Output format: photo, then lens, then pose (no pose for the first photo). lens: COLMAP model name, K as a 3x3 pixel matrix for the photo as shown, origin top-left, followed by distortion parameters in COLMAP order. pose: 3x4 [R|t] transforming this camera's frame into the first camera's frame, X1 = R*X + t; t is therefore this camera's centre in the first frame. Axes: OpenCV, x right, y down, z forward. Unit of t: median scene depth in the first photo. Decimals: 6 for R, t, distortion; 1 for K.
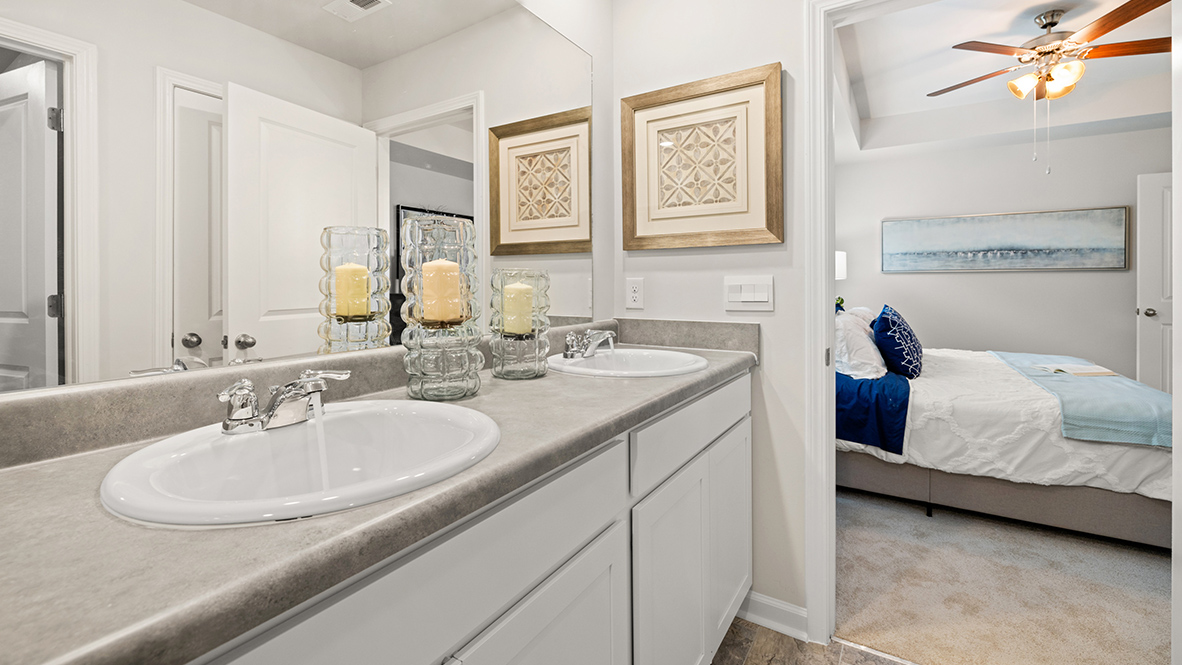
lens RADIAL K [[501.2, 0, 589.9], [0, 501.2, 283.0], [0, 0, 1]] dist [0.001933, -0.000035]
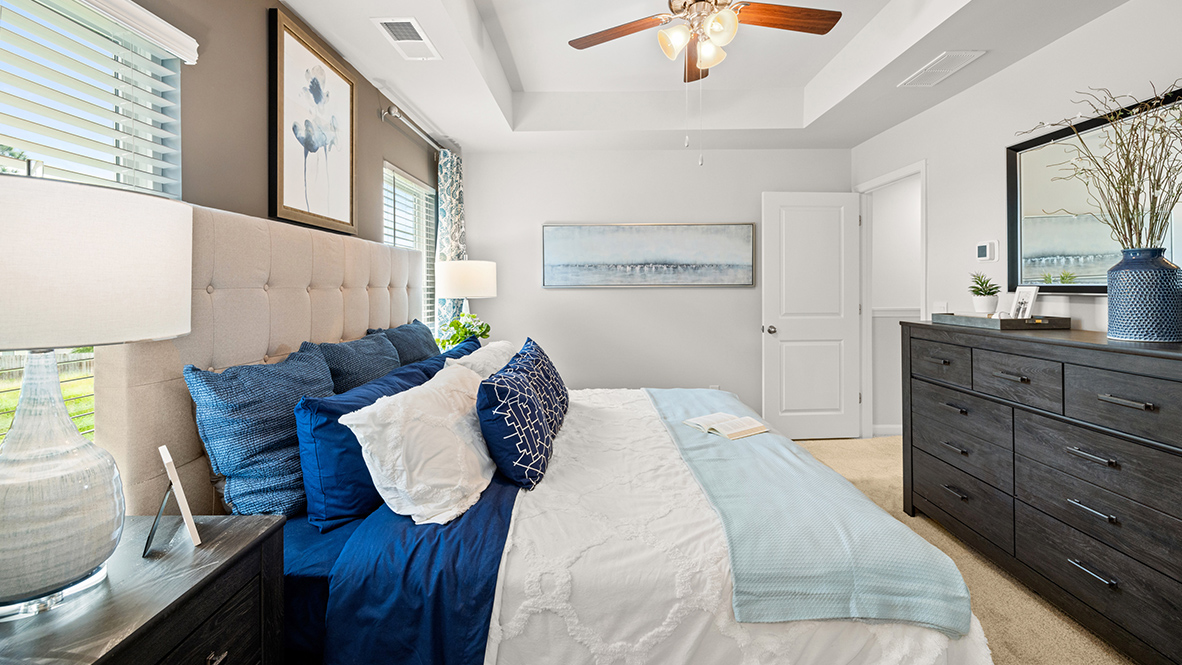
lens RADIAL K [[501.2, 0, 589.9], [0, 501.2, 283.0], [0, 0, 1]] dist [0.001933, -0.000035]
pose [[0.853937, 0.000688, 0.520377, 0.287517], [0.003603, 0.999967, -0.007235, -0.029010], [-0.520365, 0.008053, 0.853906, 0.336812]]
